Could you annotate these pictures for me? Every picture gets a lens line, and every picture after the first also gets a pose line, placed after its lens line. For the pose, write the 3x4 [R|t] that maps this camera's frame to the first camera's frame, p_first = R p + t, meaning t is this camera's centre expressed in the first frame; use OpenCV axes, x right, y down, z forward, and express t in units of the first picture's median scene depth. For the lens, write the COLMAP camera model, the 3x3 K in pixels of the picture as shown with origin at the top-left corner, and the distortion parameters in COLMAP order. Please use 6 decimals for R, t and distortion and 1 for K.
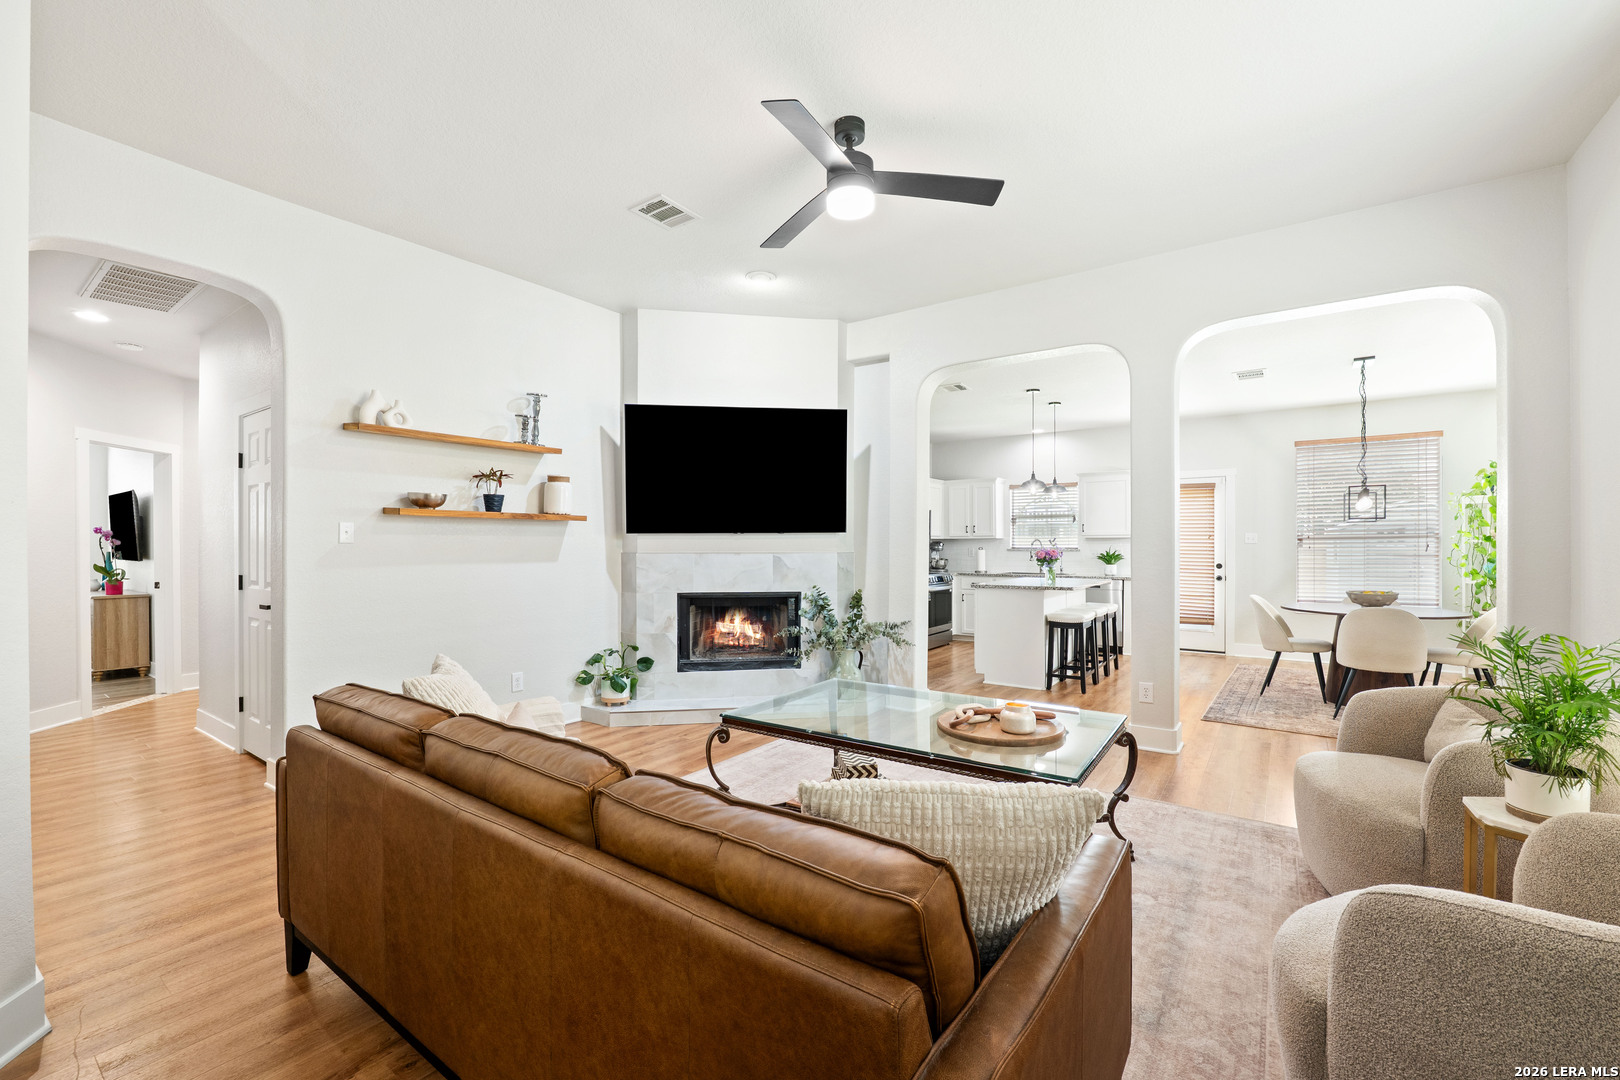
lens RADIAL K [[663.7, 0, 801.3], [0, 663.7, 540.6], [0, 0, 1]] dist [-0.011681, -0.000453]
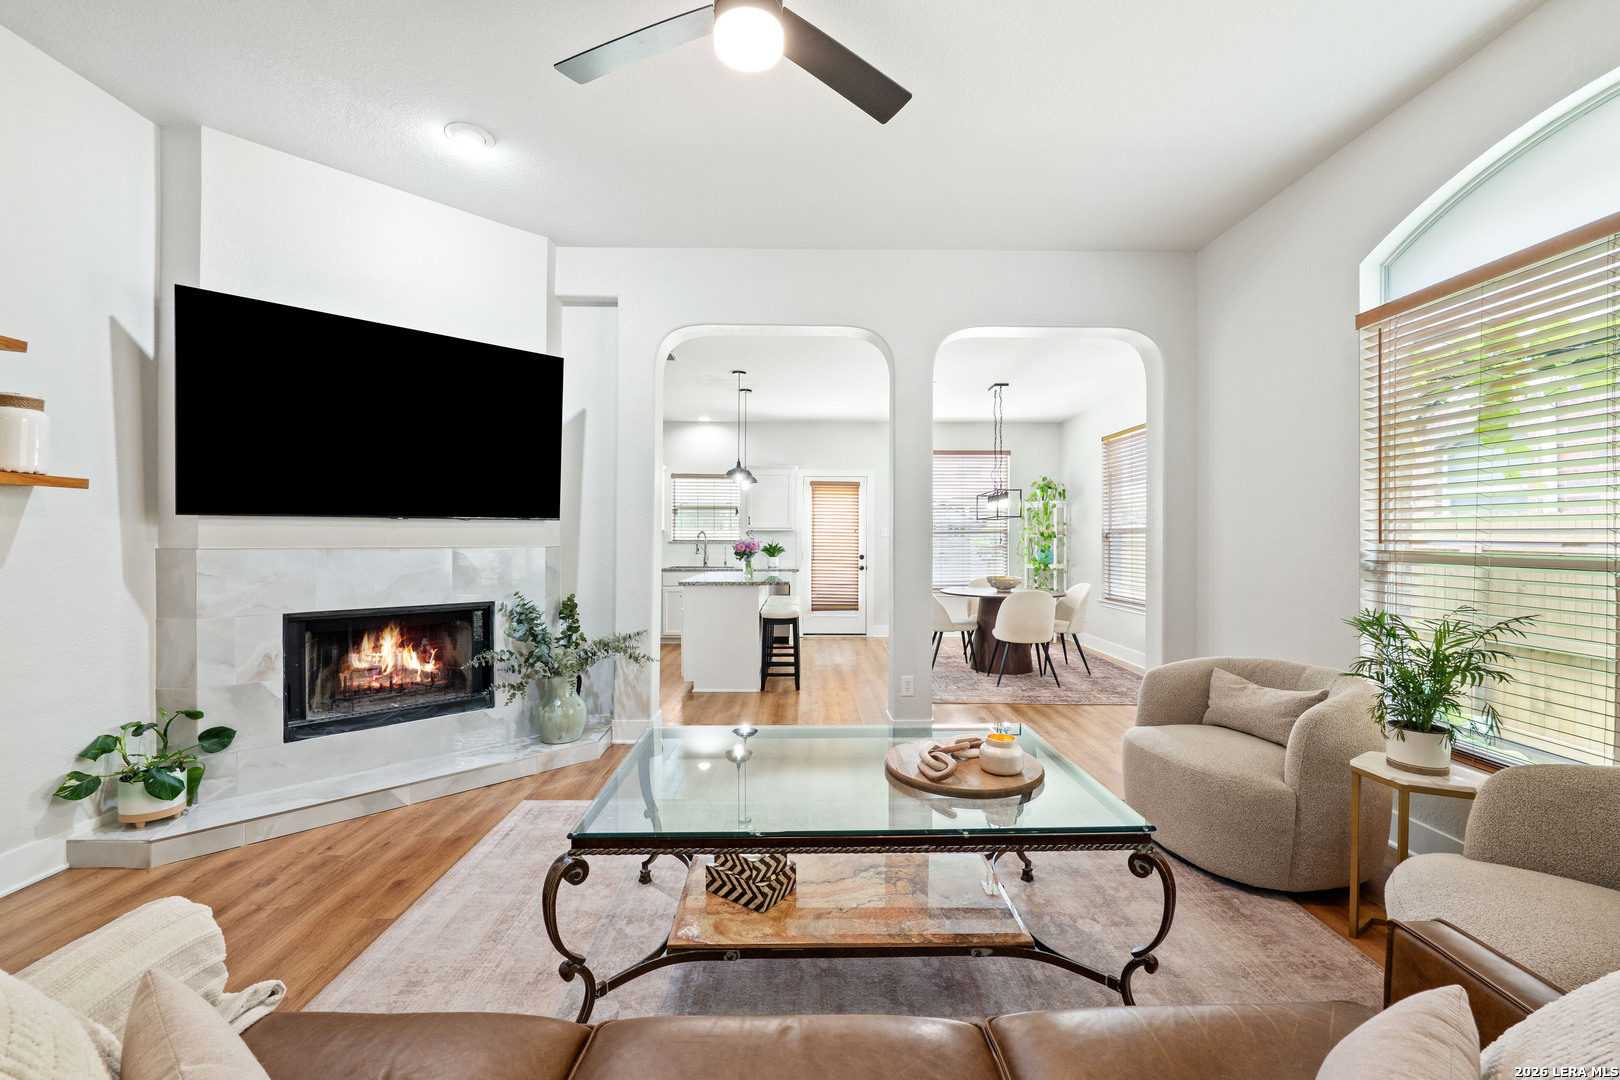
lens RADIAL K [[663.7, 0, 806.7], [0, 663.7, 538.7], [0, 0, 1]] dist [-0.011681, -0.000453]
pose [[0.808052, 0.002992, 0.589104, -0.154594], [-0.008228, 0.999947, 0.006208, 0.001987], [-0.589054, -0.009863, 0.808033, 0.226387]]
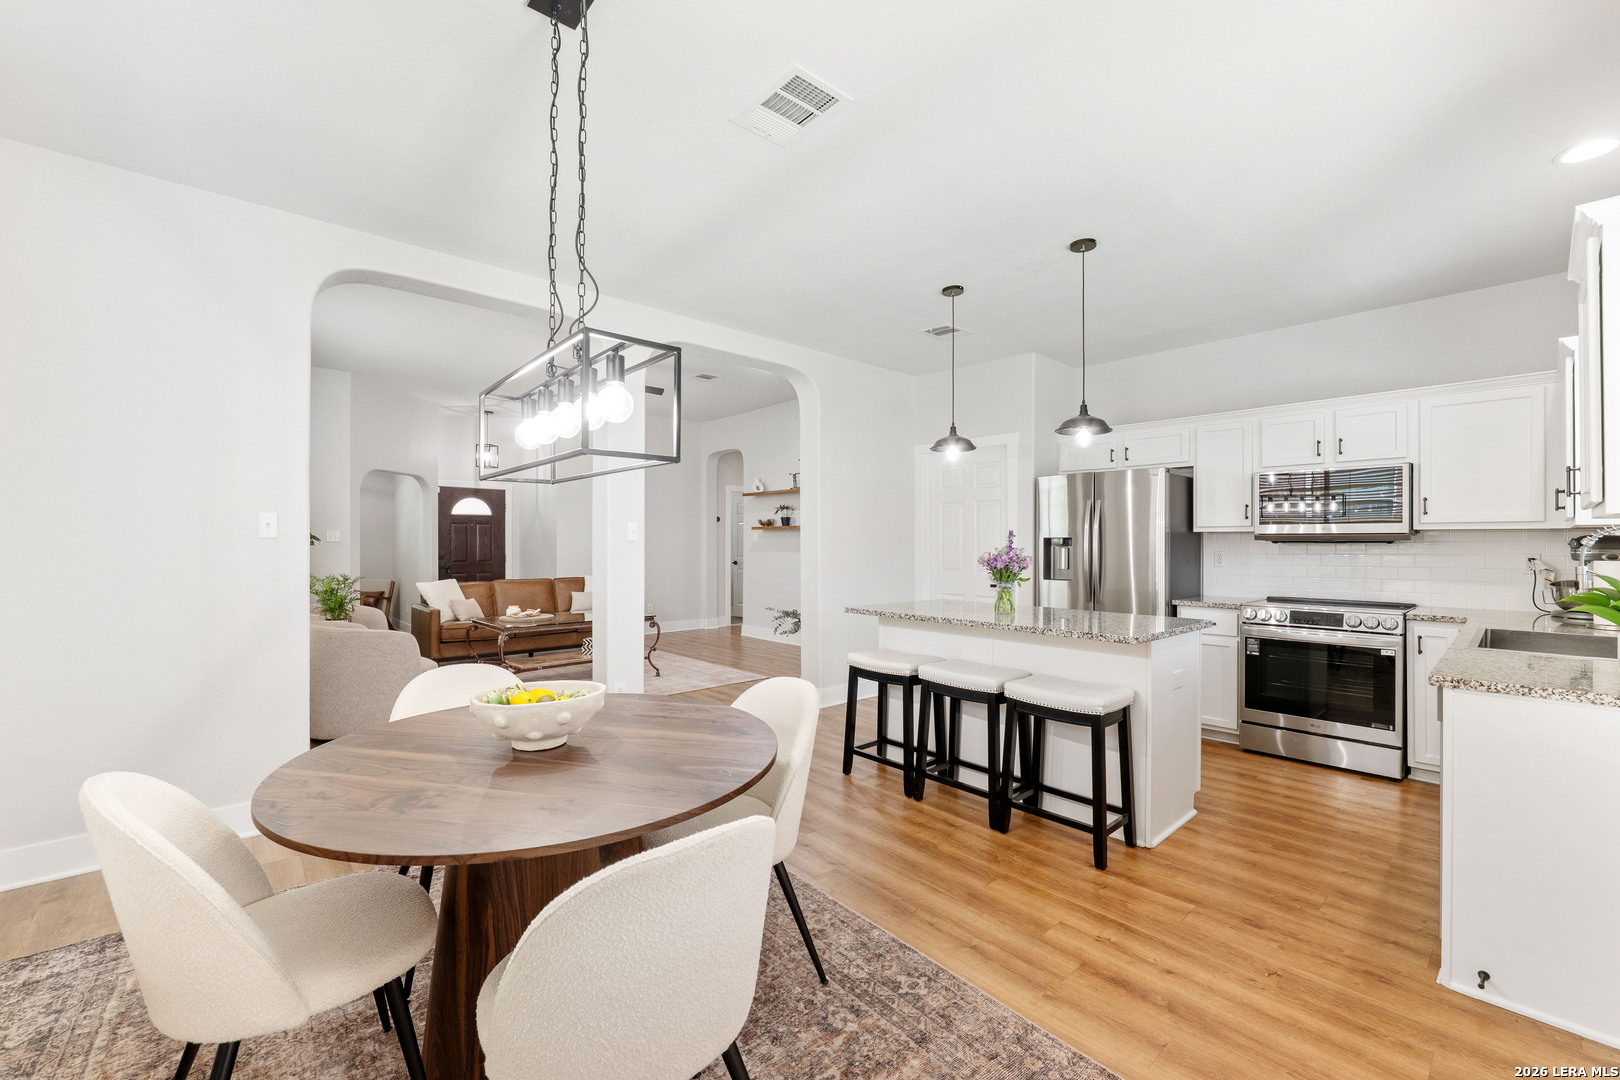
lens RADIAL K [[663.7, 0, 809.4], [0, 663.7, 537.7], [0, 0, 1]] dist [-0.011681, -0.000453]
pose [[-0.215417, 0.000853, -0.976522, 1.142735], [0.005612, 0.999984, -0.000365, -0.006051], [0.976506, -0.005559, -0.215419, 1.185599]]
